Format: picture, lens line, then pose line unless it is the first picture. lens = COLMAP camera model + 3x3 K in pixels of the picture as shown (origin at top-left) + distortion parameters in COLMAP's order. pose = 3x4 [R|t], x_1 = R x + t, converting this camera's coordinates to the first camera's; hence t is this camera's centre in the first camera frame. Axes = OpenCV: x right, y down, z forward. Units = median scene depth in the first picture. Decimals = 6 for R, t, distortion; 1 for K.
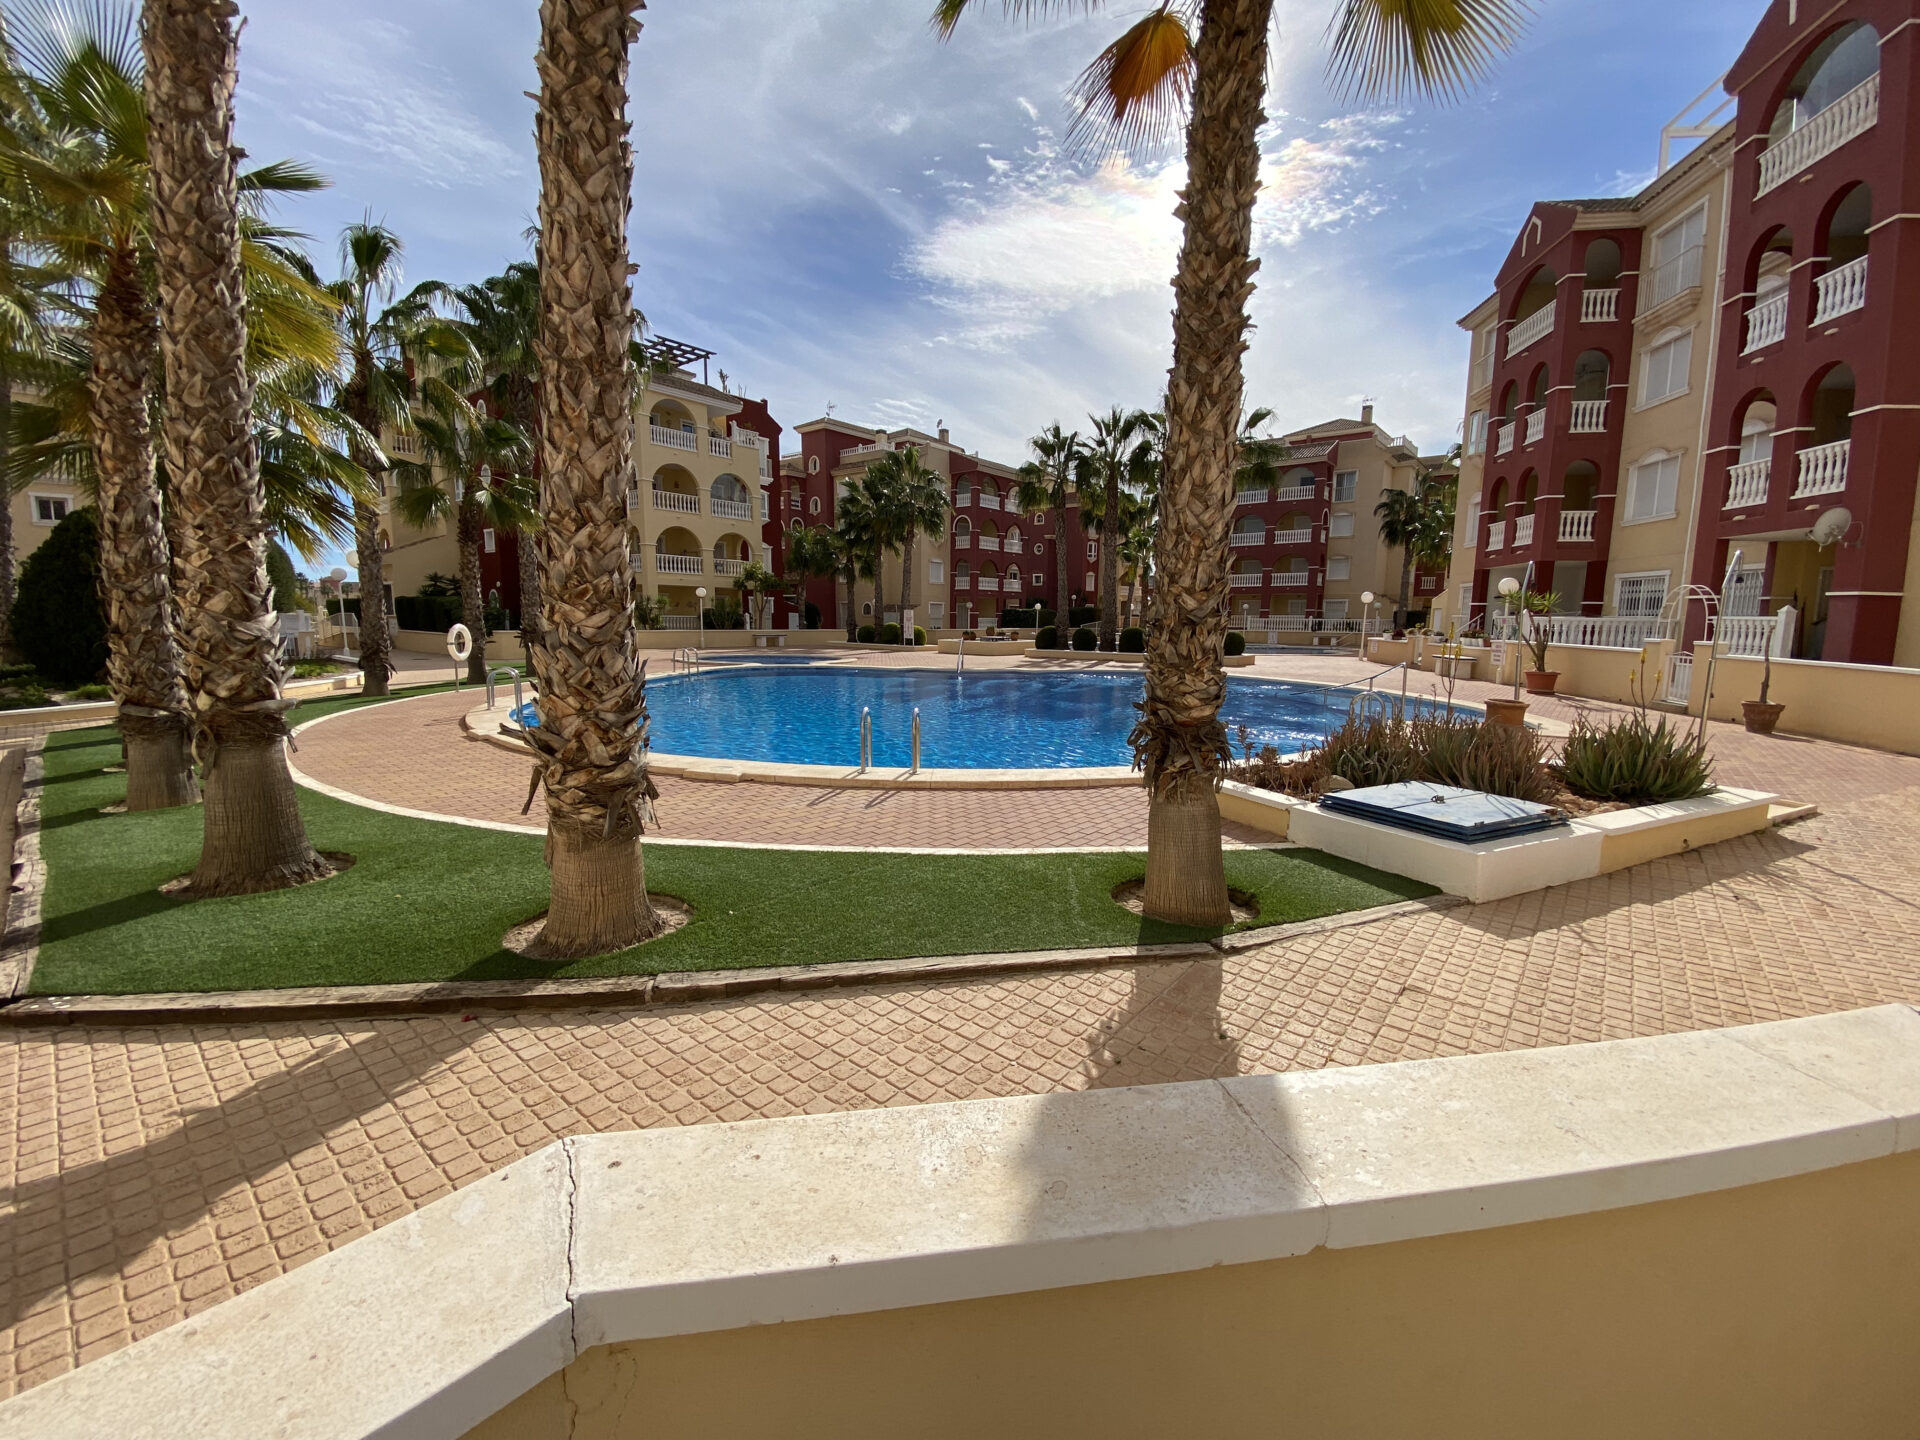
lens RADIAL K [[775.6, 0, 960.8], [0, 775.6, 724.7], [0, 0, 1]] dist [0.008842, -0.015389]
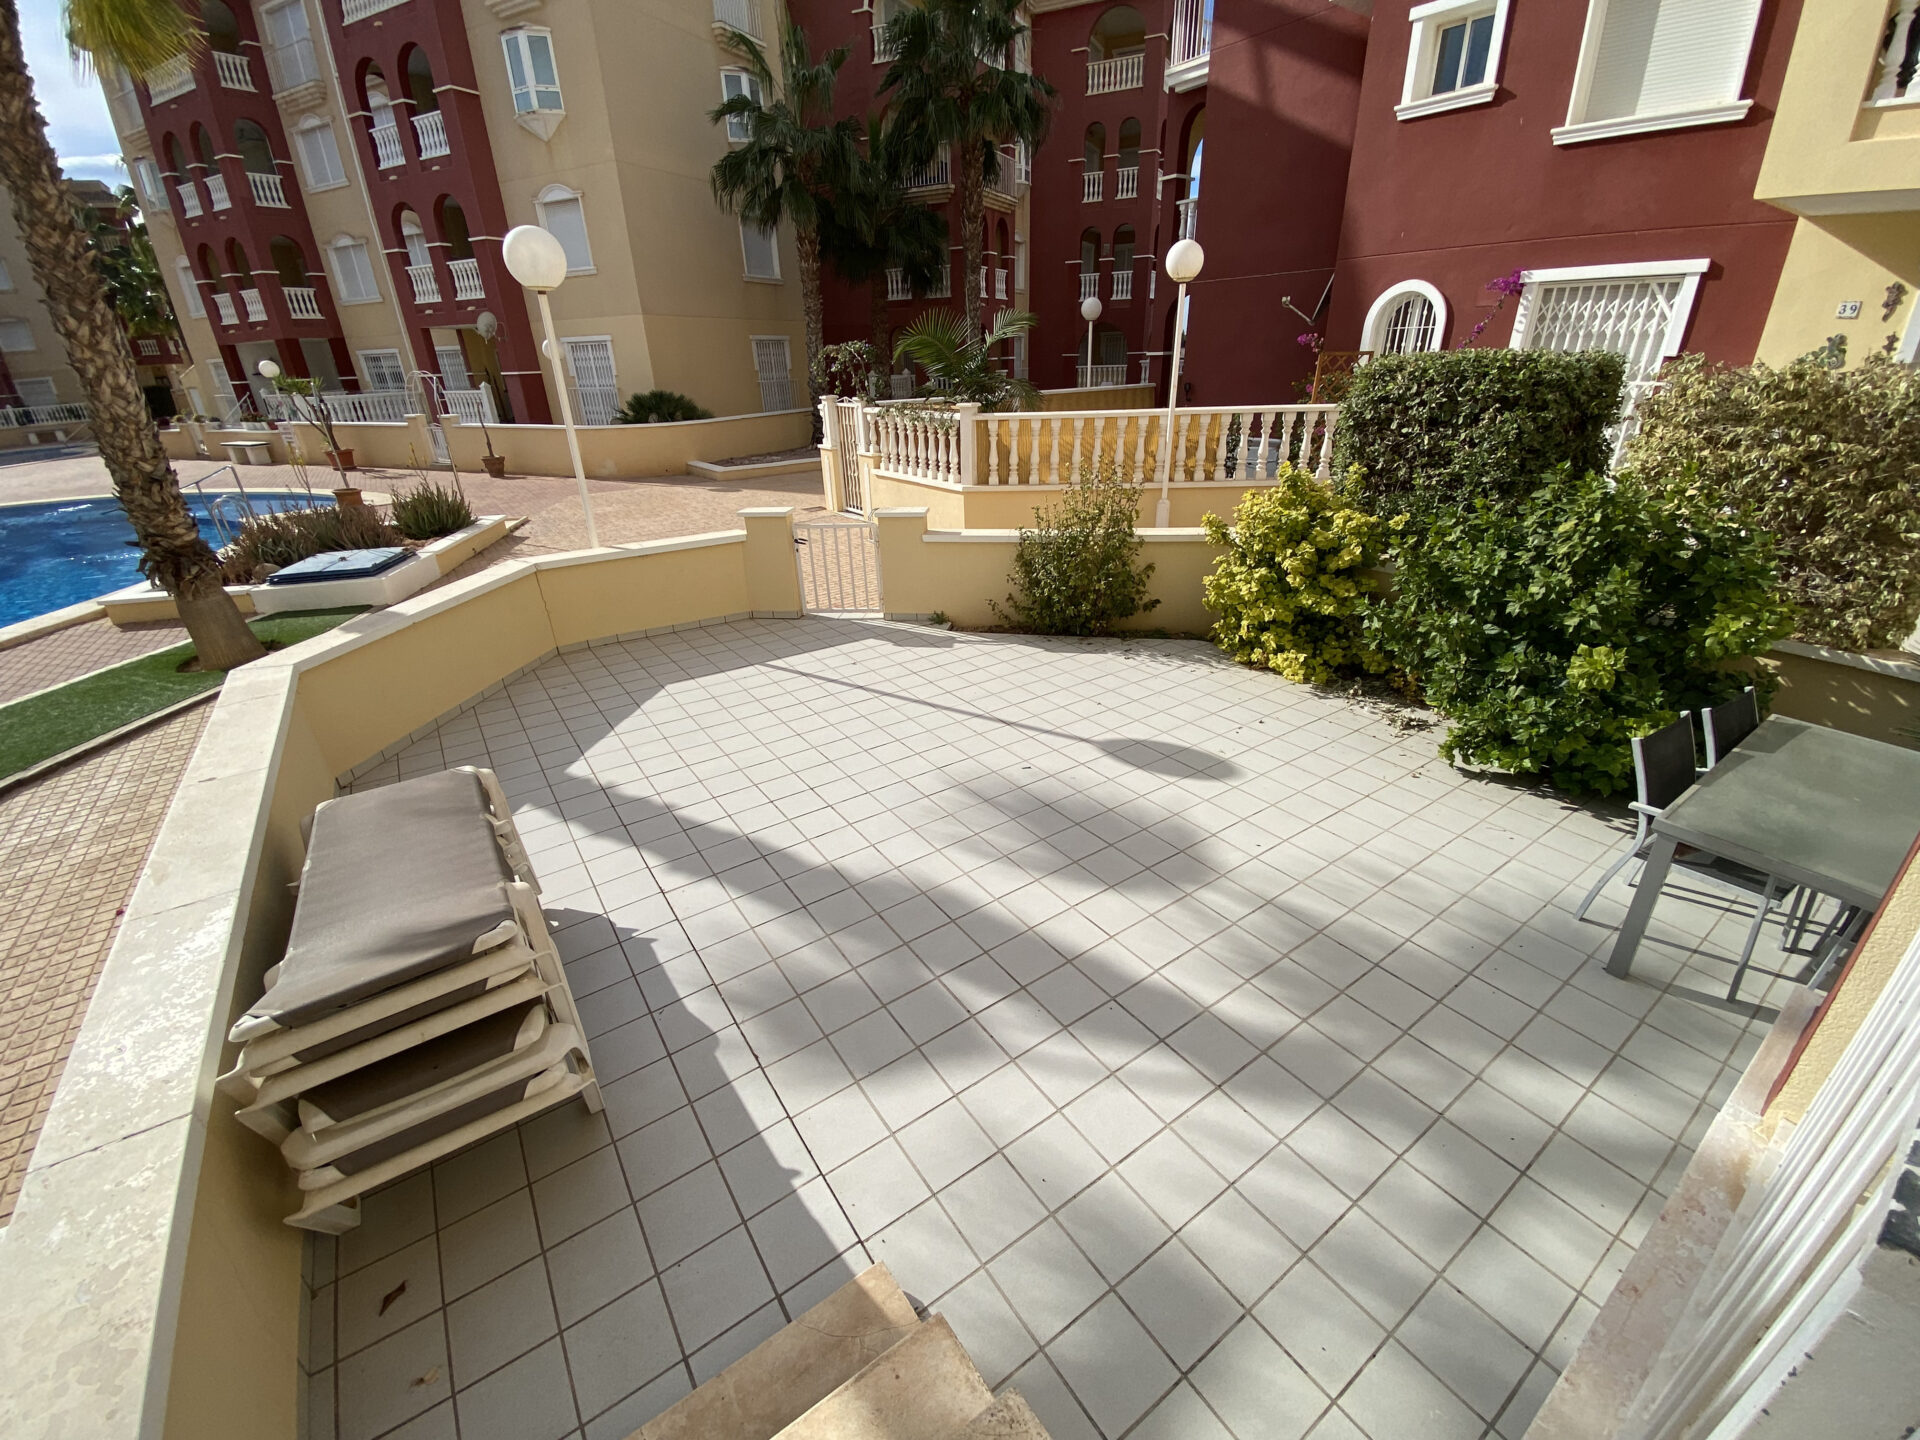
lens RADIAL K [[775.6, 0, 960.8], [0, 775.6, 724.7], [0, 0, 1]] dist [0.008842, -0.015389]
pose [[0.258543, -0.430557, 0.864741, -0.235912], [0.161606, 0.901839, 0.400711, -0.013026], [-0.952386, 0.036146, 0.302745, -0.280582]]
